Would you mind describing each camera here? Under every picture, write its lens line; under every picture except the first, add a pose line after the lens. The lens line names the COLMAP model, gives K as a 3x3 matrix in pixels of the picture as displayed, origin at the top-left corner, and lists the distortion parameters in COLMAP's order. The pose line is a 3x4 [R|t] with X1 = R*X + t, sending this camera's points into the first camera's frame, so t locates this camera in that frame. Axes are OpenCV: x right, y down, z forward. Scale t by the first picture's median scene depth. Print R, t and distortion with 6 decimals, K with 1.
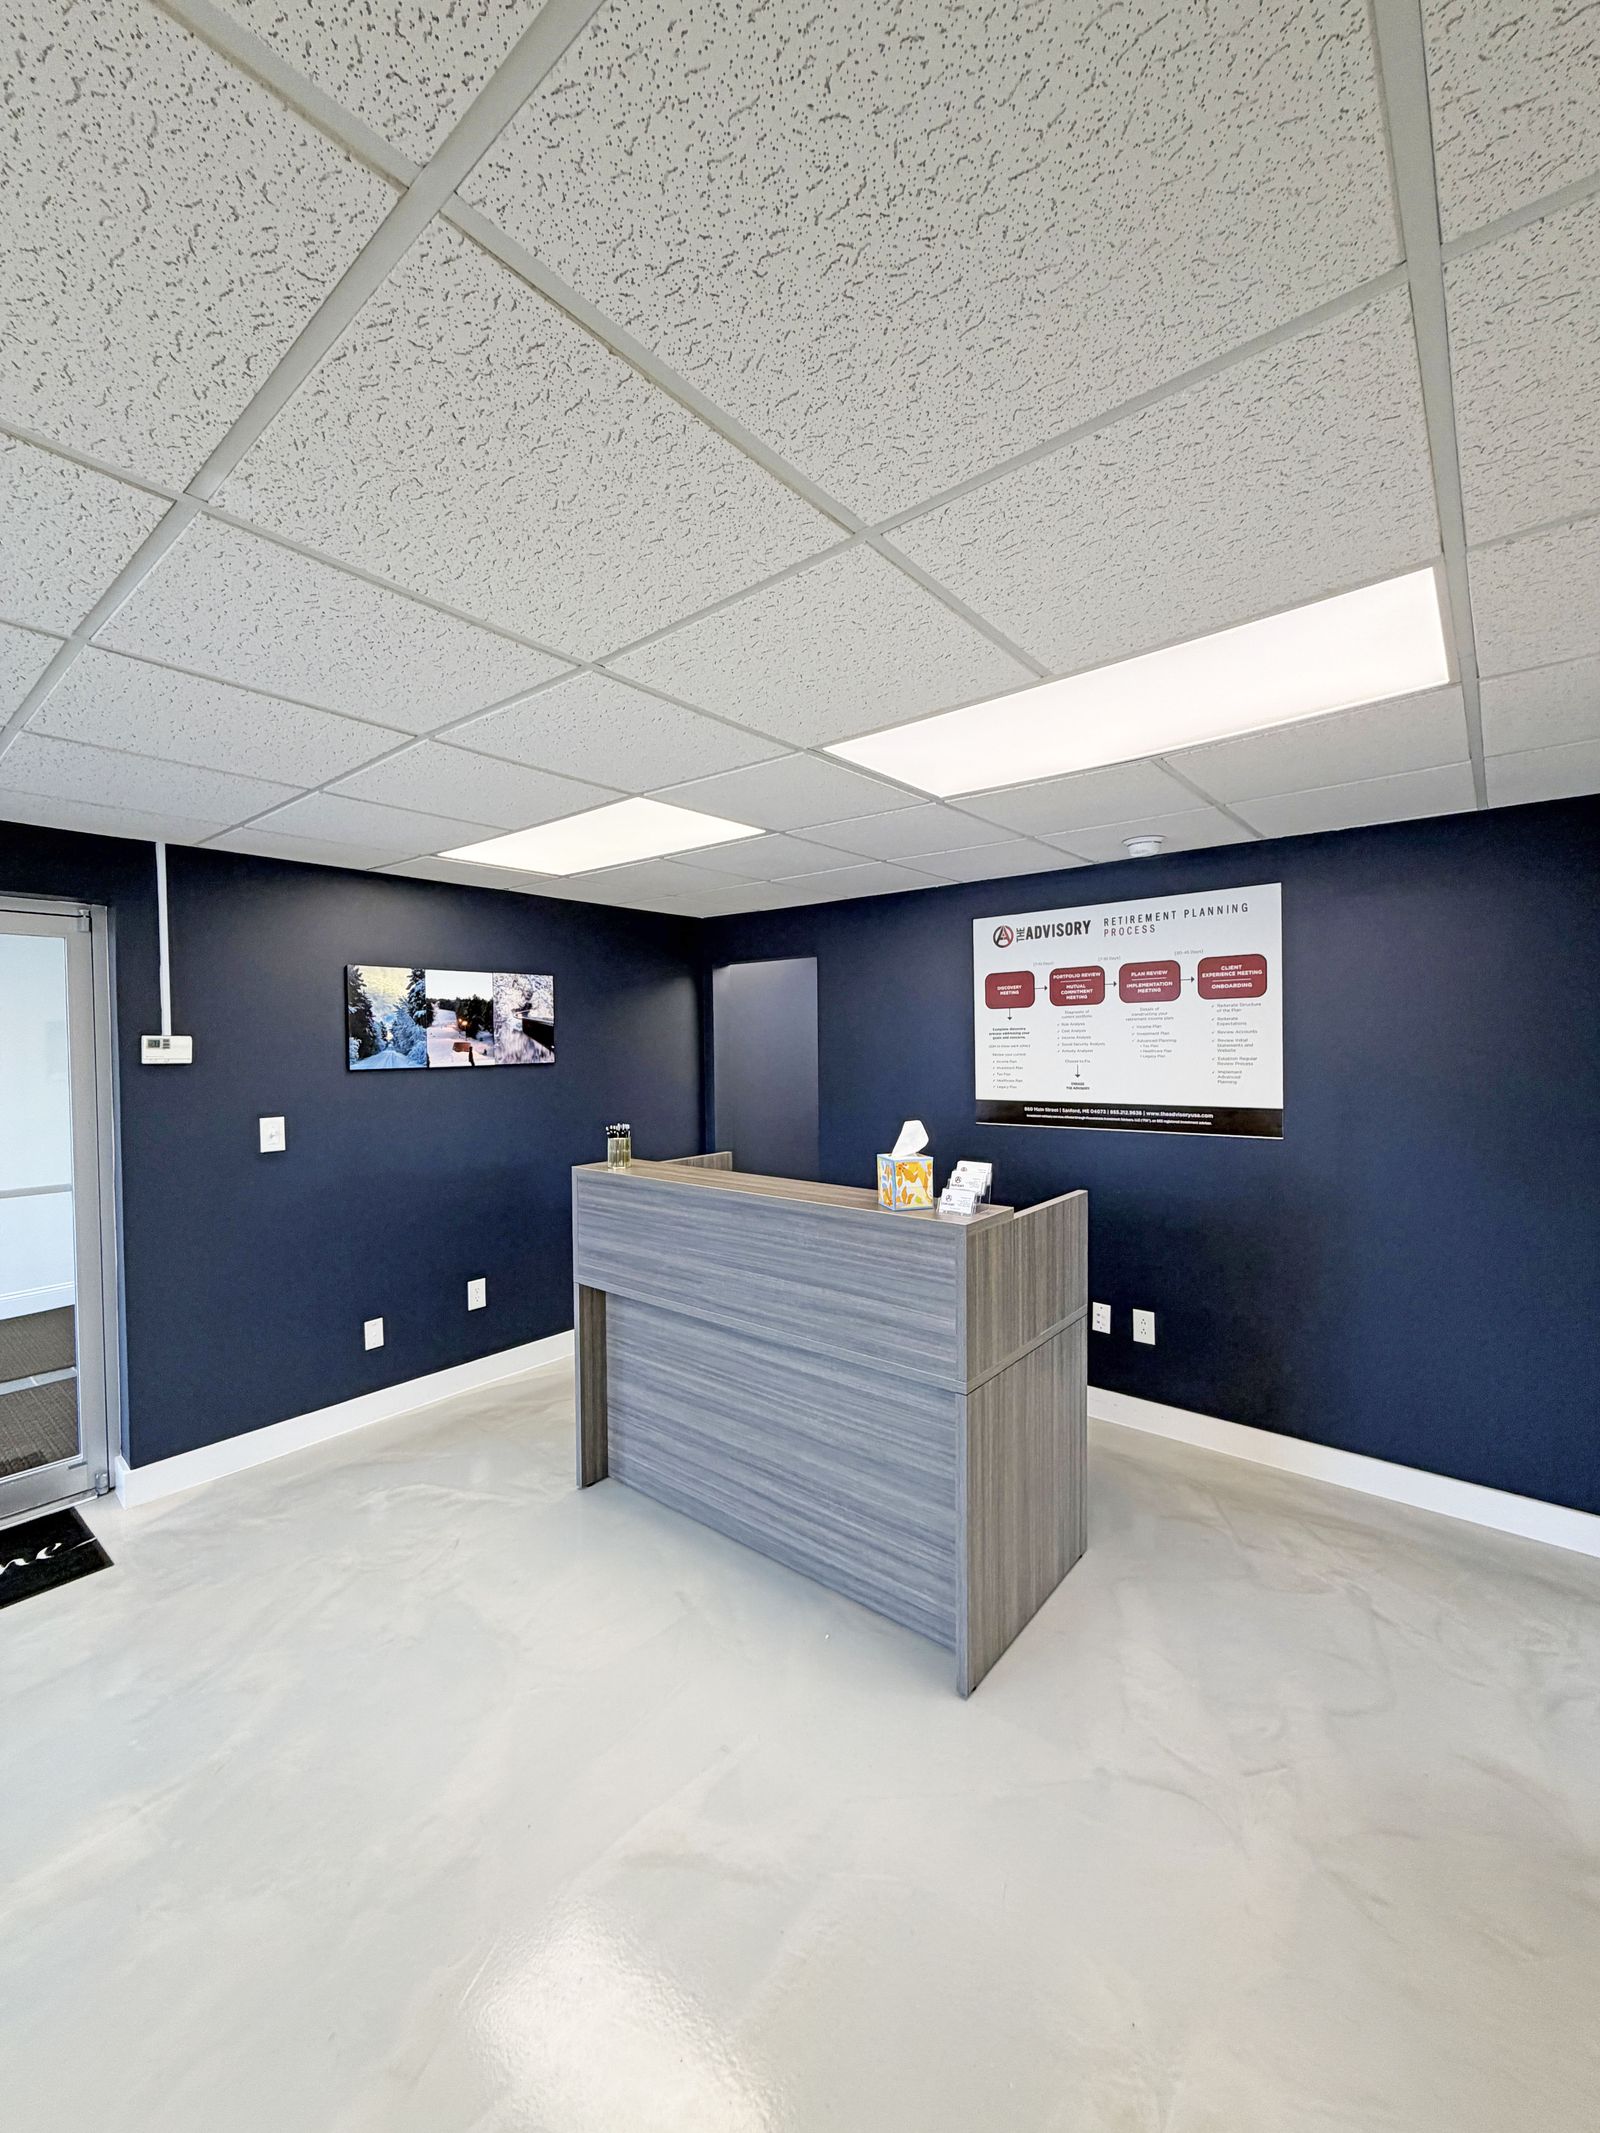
lens RADIAL K [[841.3, 0, 800.0], [0, 841.3, 1066.5], [0, 0, 1]] dist [-0.006635, 0.000060]
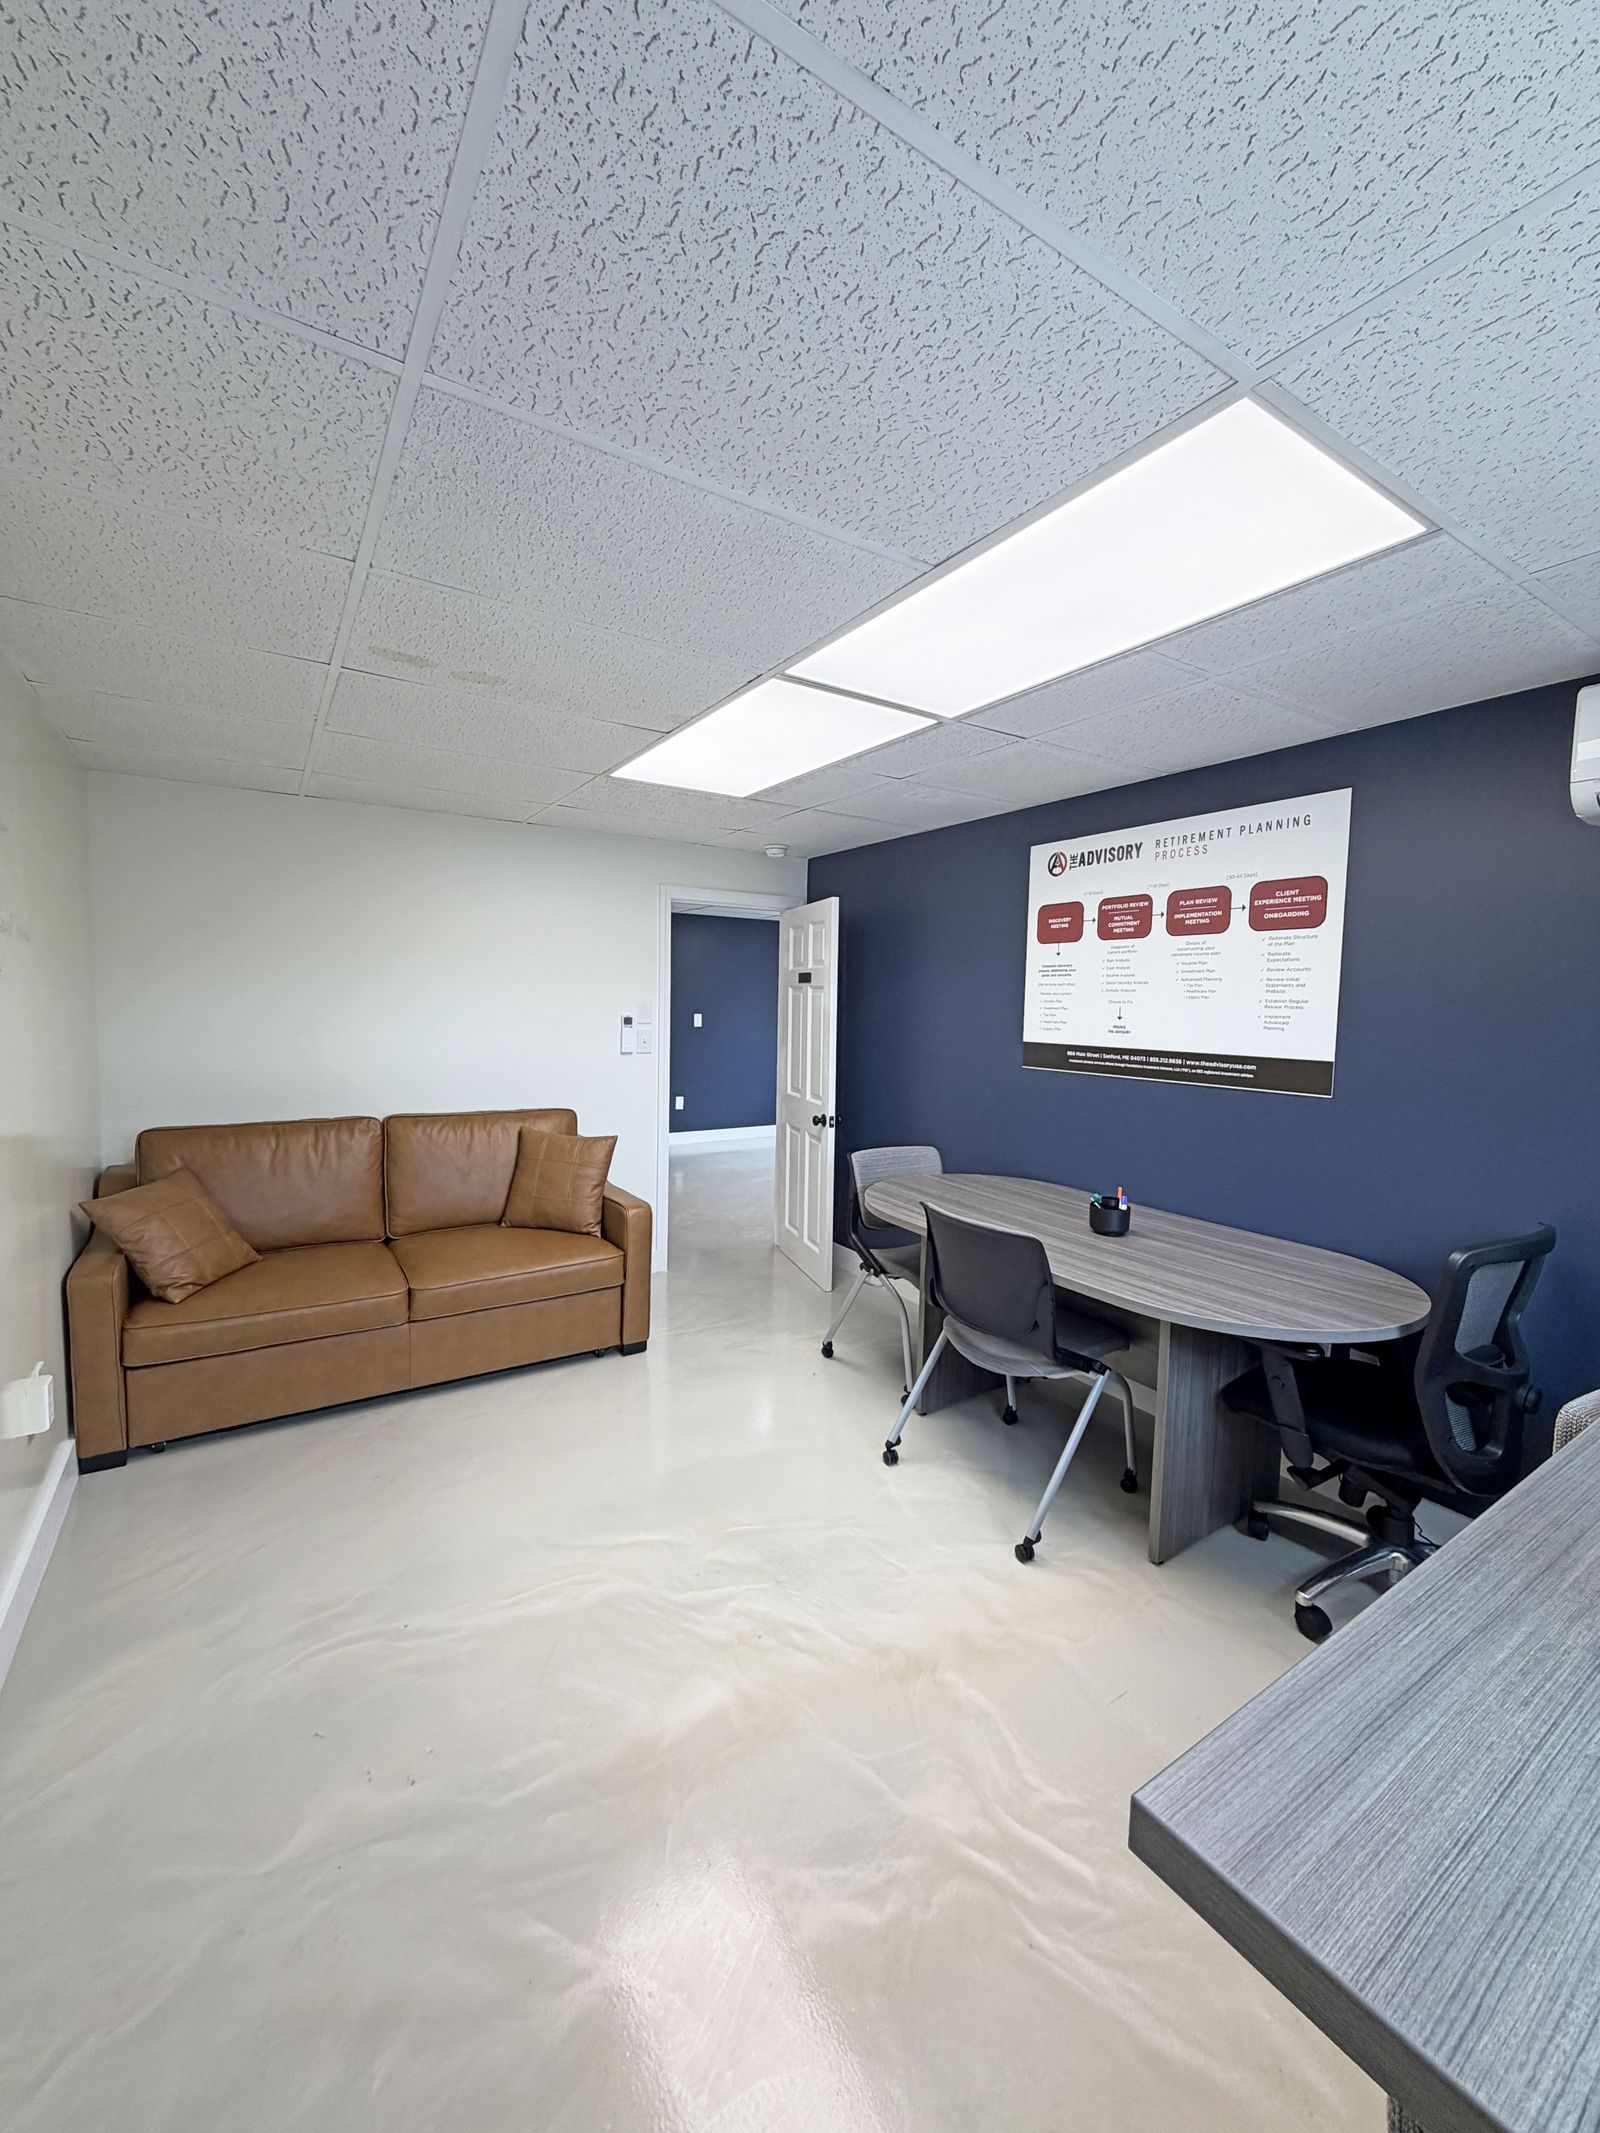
lens RADIAL K [[841.3, 0, 800.0], [0, 841.3, 1066.5], [0, 0, 1]] dist [-0.006635, 0.000060]
pose [[0.952928, 0.059871, -0.297227, 0.282426], [-0.044596, 0.997325, 0.057913, 0.026700], [0.299900, -0.041931, 0.953049, 0.038903]]
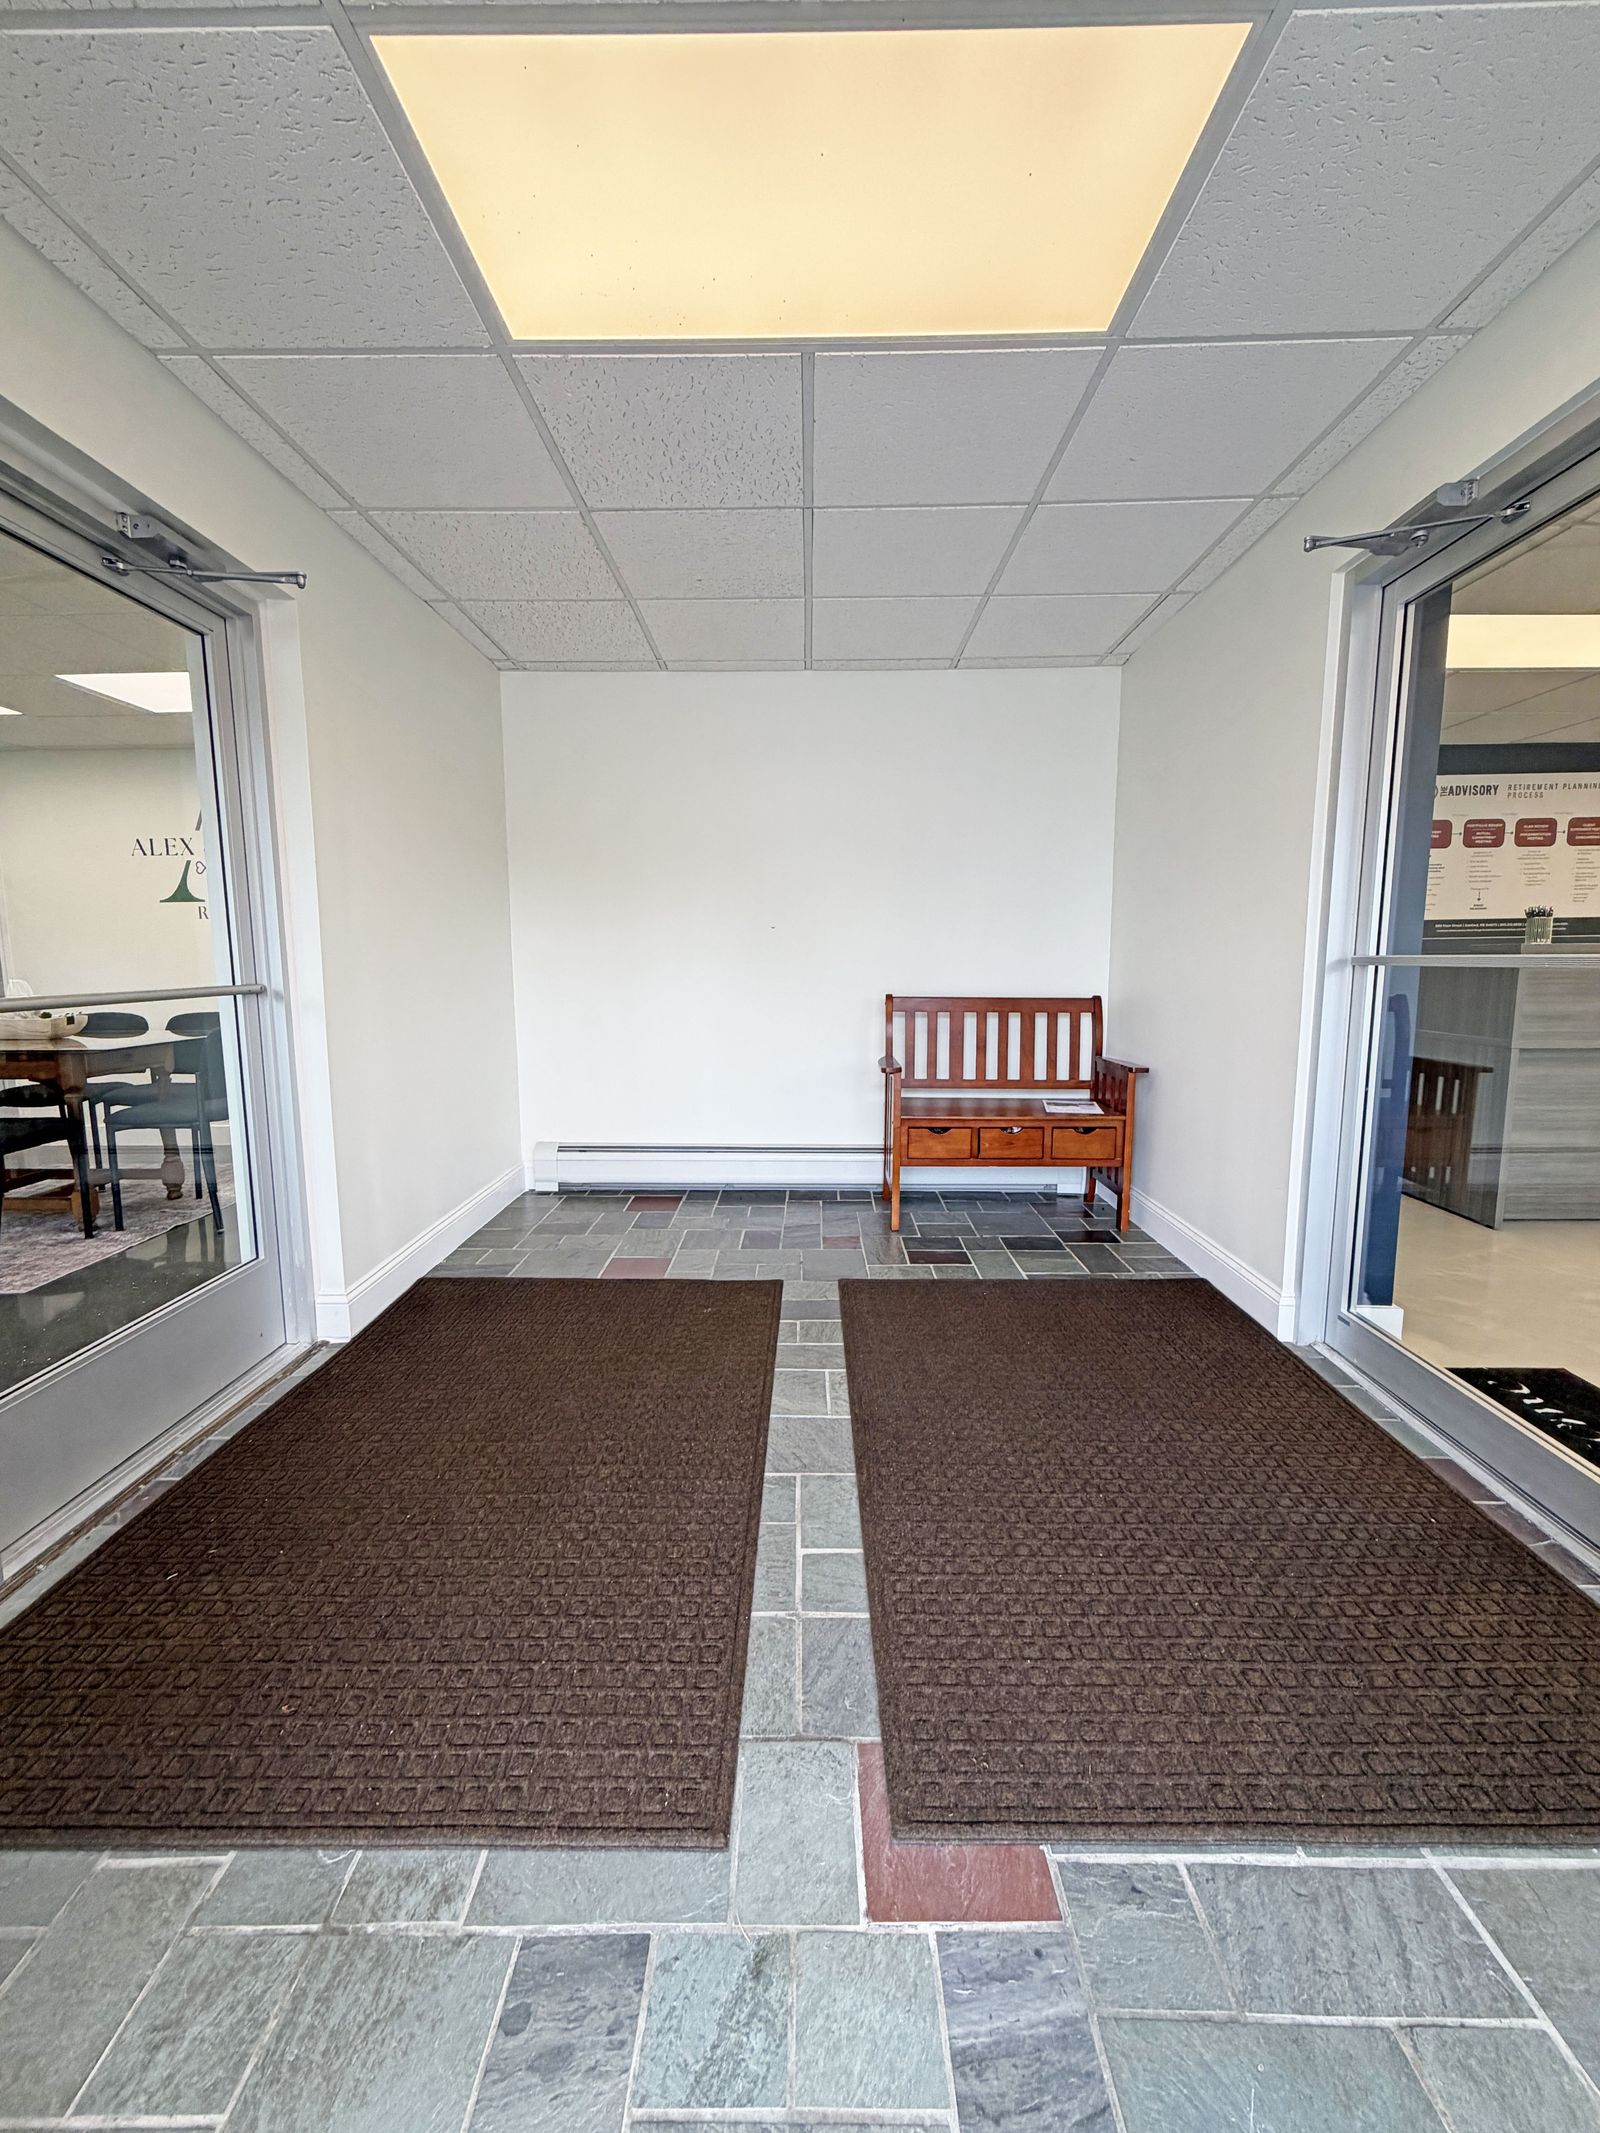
lens RADIAL K [[841.3, 0, 800.0], [0, 841.3, 1066.5], [0, 0, 1]] dist [-0.006635, 0.000060]
pose [[0.780924, -0.075548, 0.620040, -1.460508], [0.020212, 0.995195, 0.095801, 0.133514], [-0.624298, -0.062281, 0.778699, 0.623524]]
